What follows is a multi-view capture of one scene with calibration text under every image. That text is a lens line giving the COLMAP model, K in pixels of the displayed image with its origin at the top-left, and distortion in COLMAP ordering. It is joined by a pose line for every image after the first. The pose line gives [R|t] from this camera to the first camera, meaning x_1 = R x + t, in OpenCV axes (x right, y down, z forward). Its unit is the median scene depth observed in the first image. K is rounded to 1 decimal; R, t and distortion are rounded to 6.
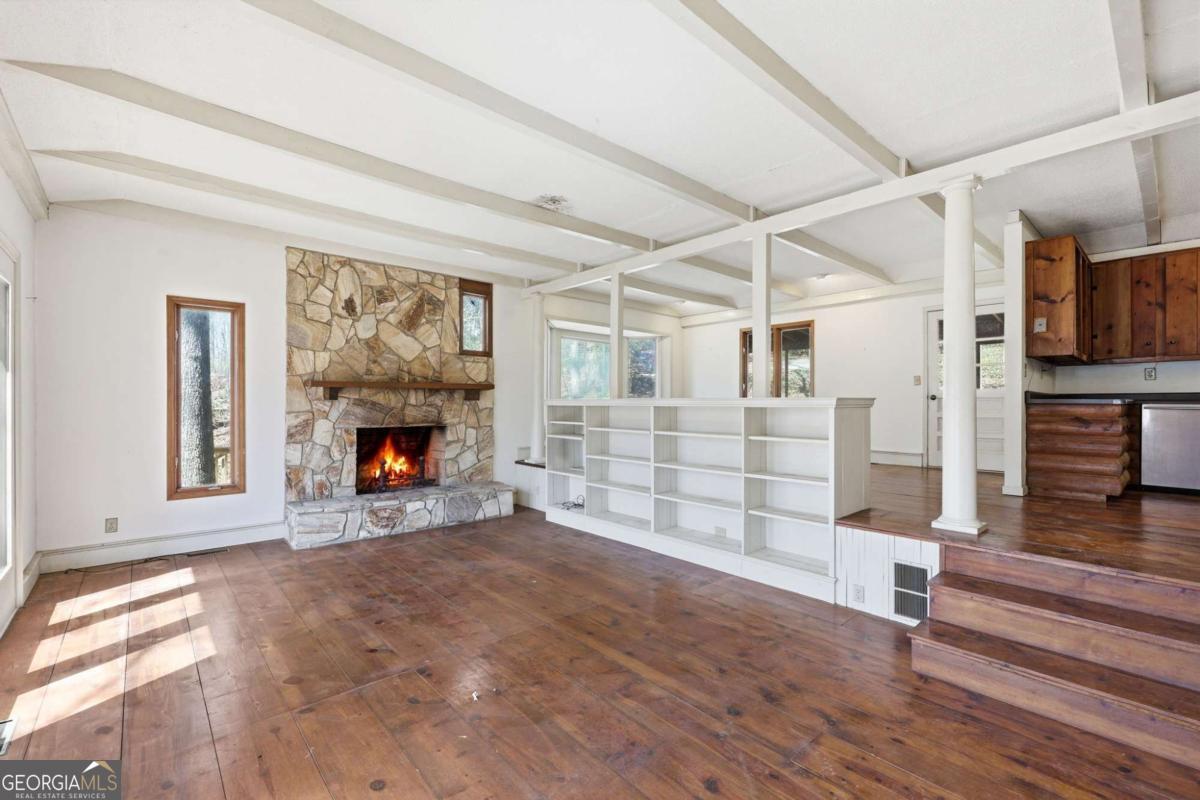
lens RADIAL K [[516.6, 0, 594.4], [0, 516.6, 399.1], [0, 0, 1]] dist [0.002797, -0.000426]
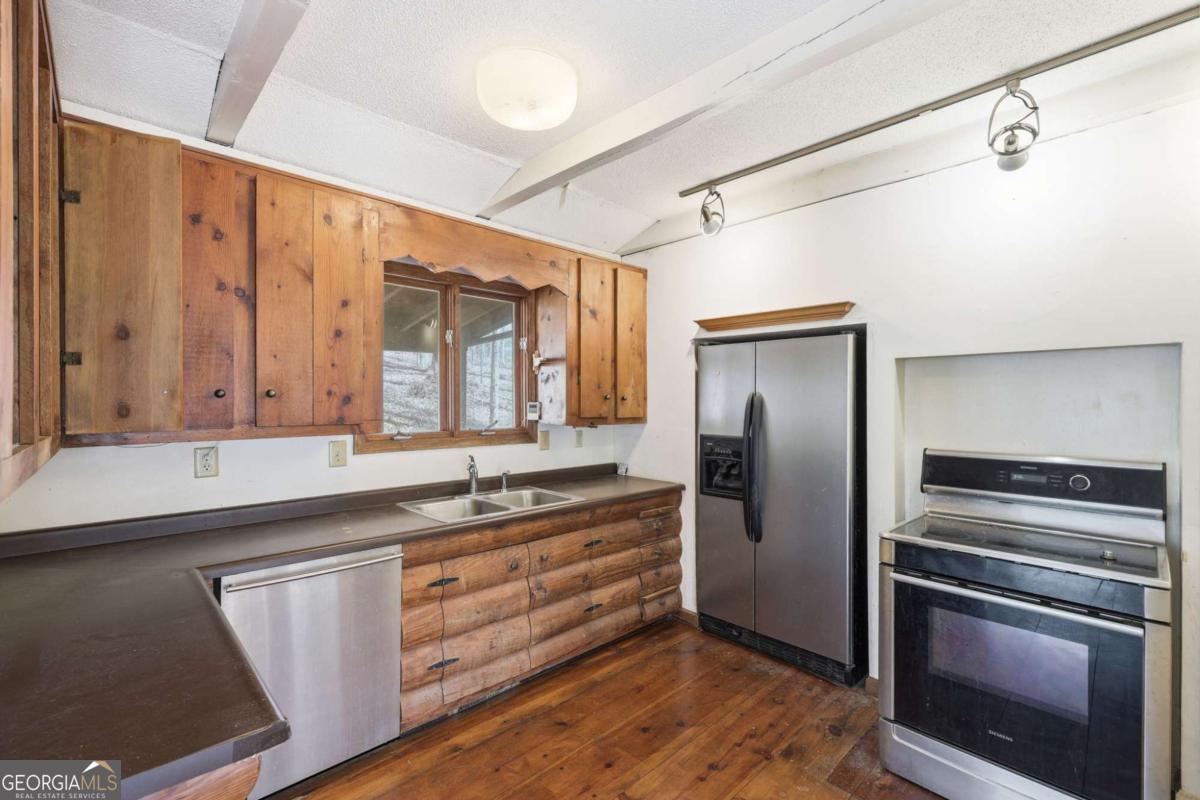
lens RADIAL K [[516.6, 0, 590.5], [0, 516.6, 399.3], [0, 0, 1]] dist [0.002797, -0.000426]
pose [[-0.043152, 0.001261, 0.999068, 0.725307], [-0.008223, 0.999965, -0.001617, -0.109813], [-0.999035, -0.008285, -0.043140, 0.790858]]
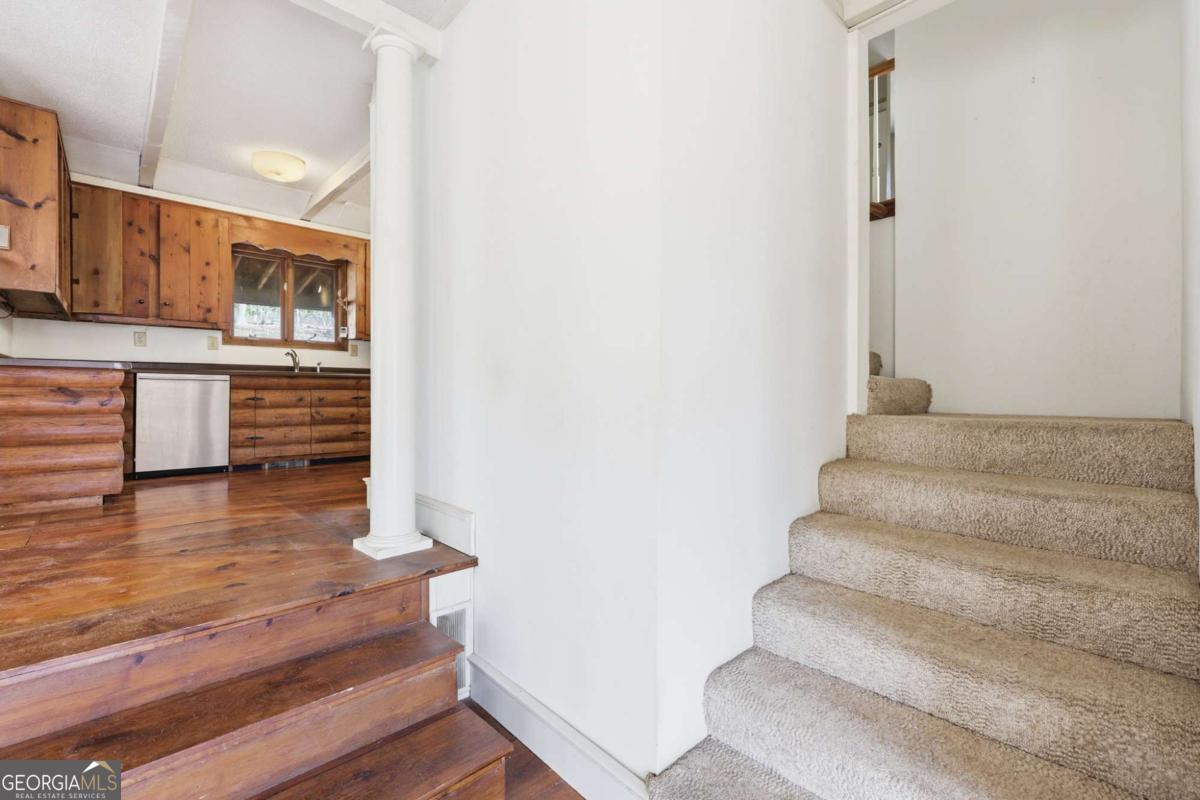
lens RADIAL K [[516.6, 0, 594.6], [0, 516.6, 394.0], [0, 0, 1]] dist [0.002797, -0.000426]
pose [[-0.027501, -0.004389, 0.999612, 0.231358], [-0.011533, 0.999925, 0.004073, 0.030814], [-0.999555, -0.011417, -0.027550, 0.310591]]
